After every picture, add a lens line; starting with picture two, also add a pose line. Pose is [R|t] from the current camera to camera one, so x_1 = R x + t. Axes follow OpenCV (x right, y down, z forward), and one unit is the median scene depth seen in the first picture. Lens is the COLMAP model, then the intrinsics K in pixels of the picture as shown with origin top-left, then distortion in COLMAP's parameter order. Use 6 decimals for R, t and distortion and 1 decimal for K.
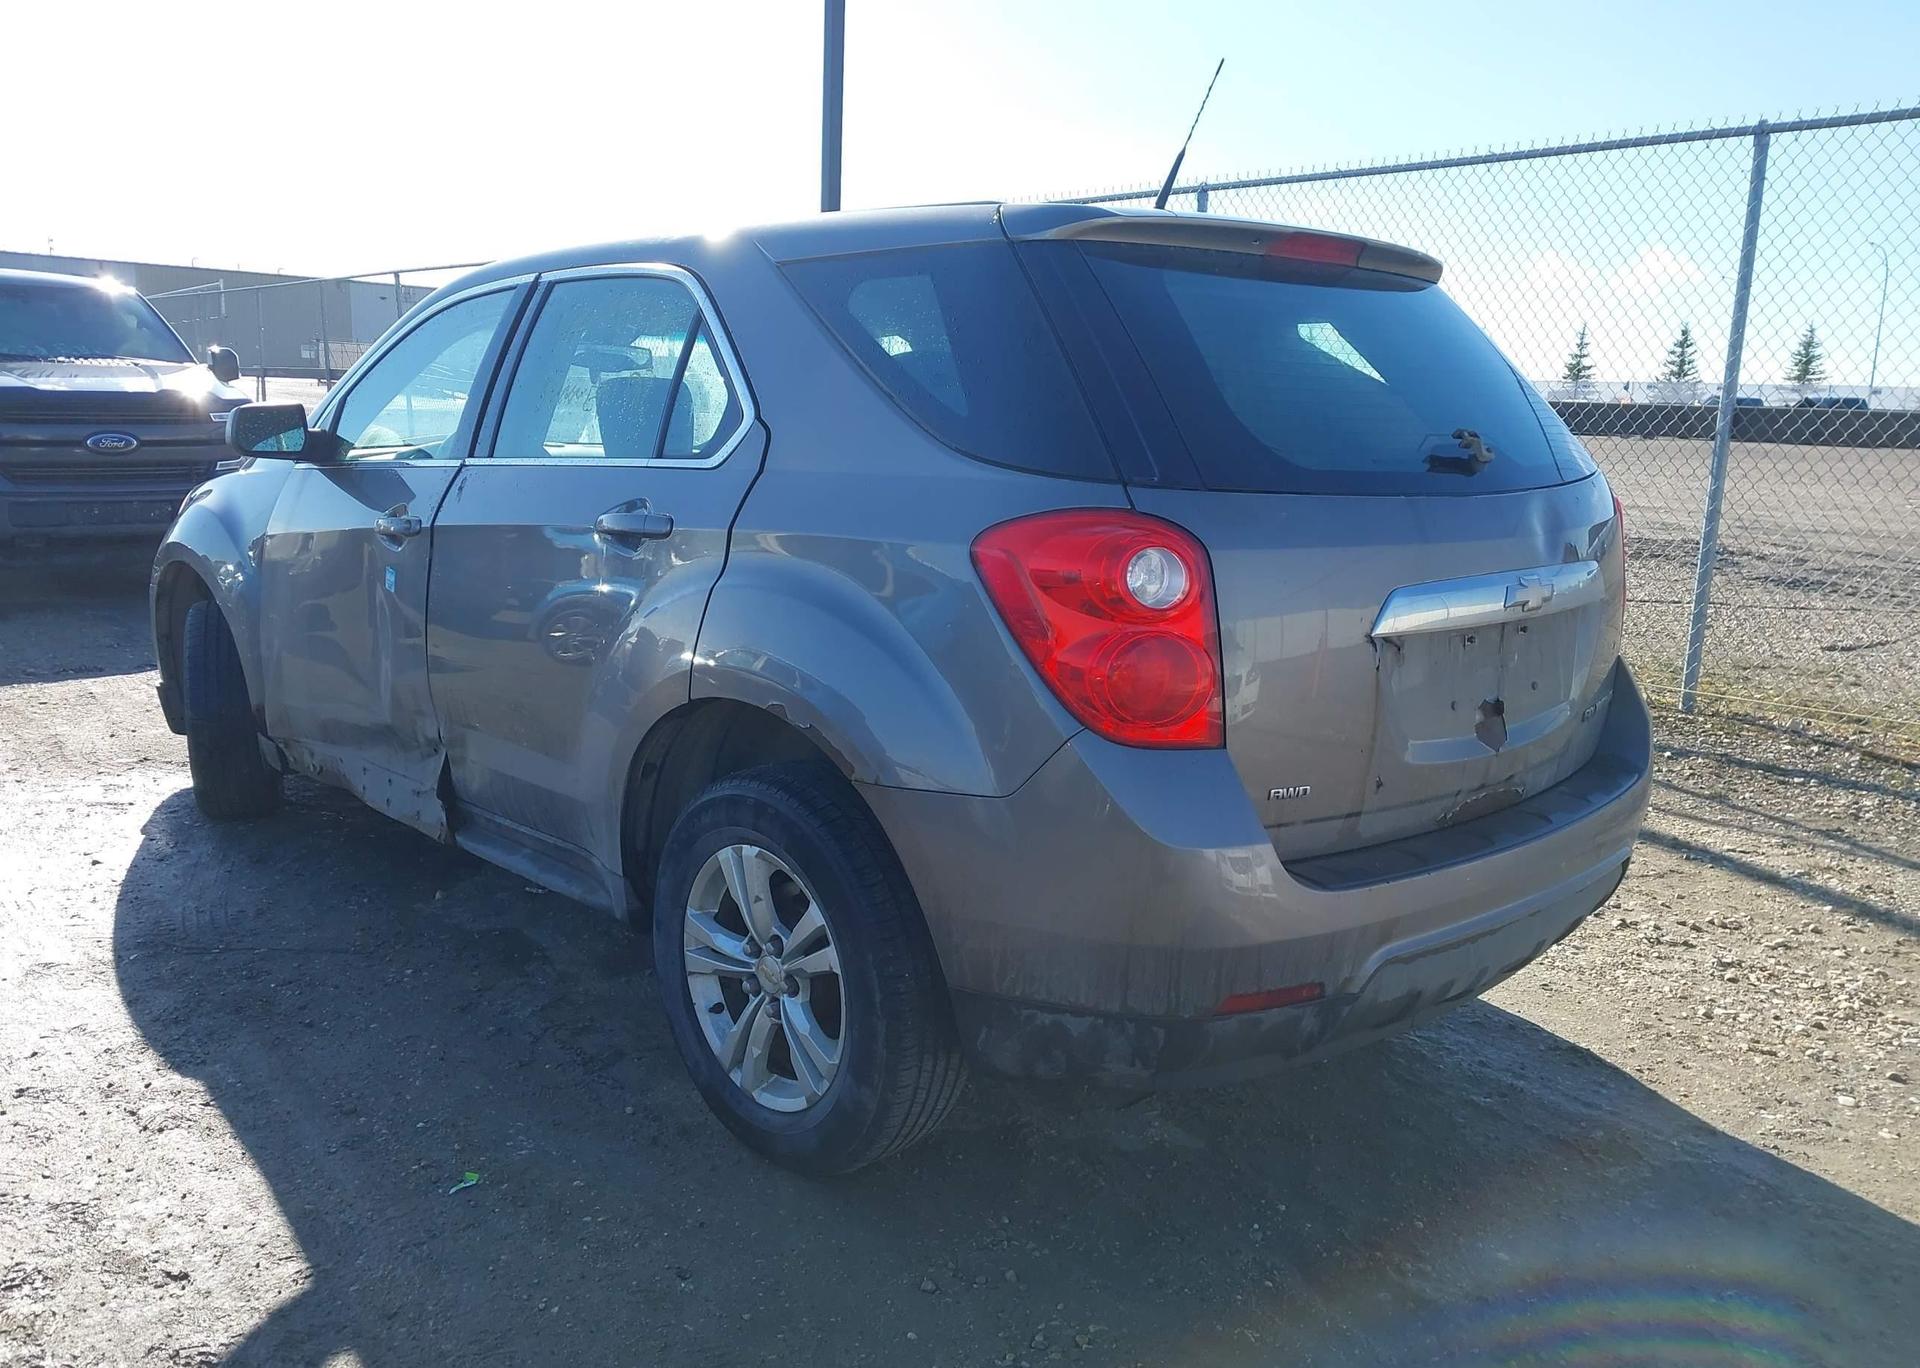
lens RADIAL K [[1482.0, 0, 969.9], [0, 1482.0, 701.4], [0, 0, 1]] dist [0.030386, -0.030755]
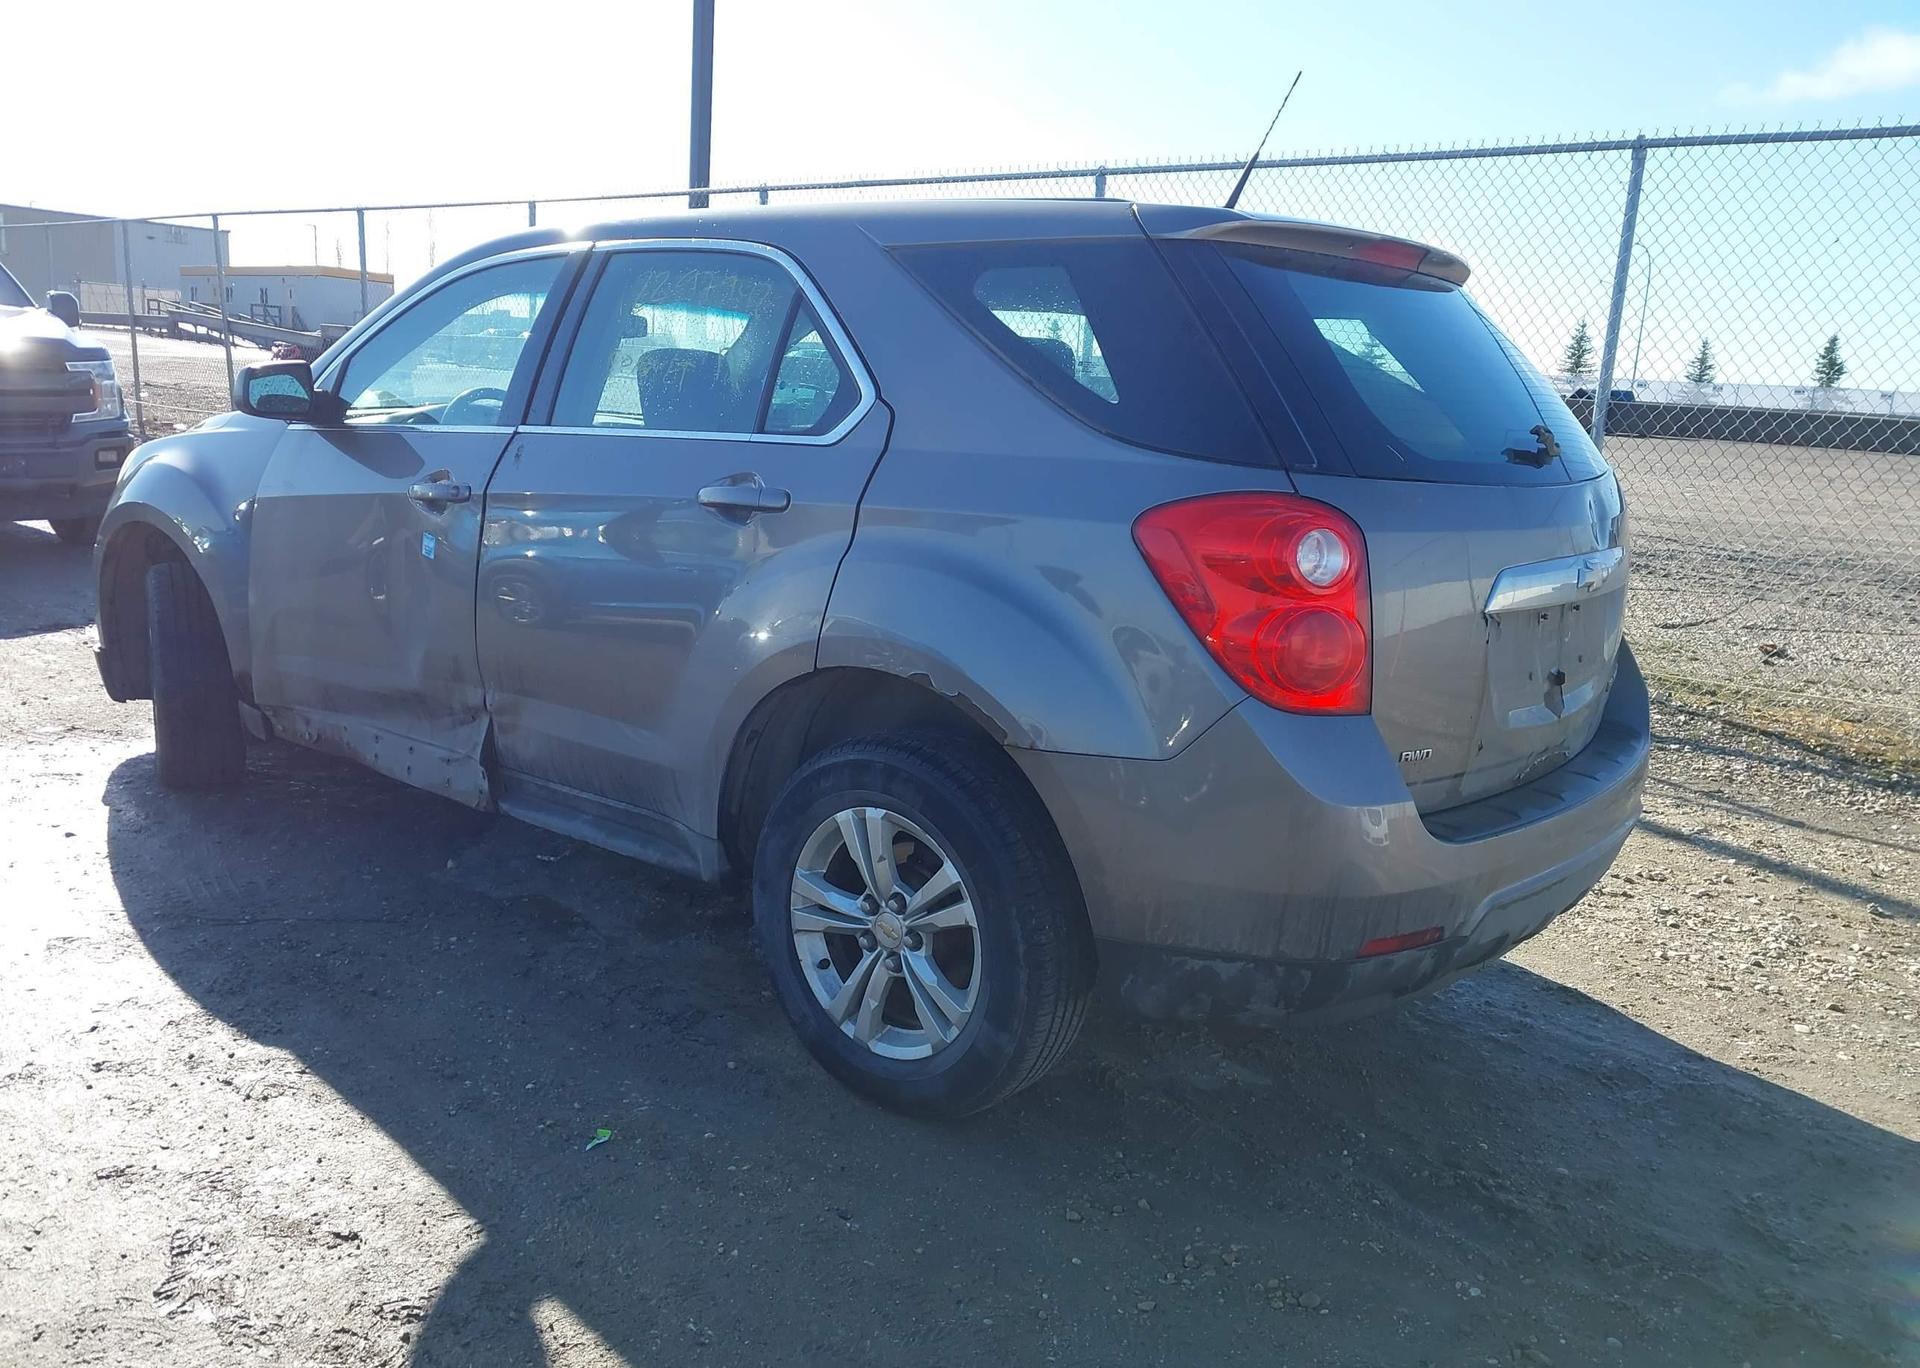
lens RADIAL K [[1482.0, 0, 964.5], [0, 1482.0, 697.8], [0, 0, 1]] dist [0.030386, -0.030755]
pose [[0.992198, 0.001927, 0.124659, -0.198850], [-0.004087, 0.999846, 0.017076, 0.001280], [-0.124607, -0.017452, 0.992053, -0.038547]]
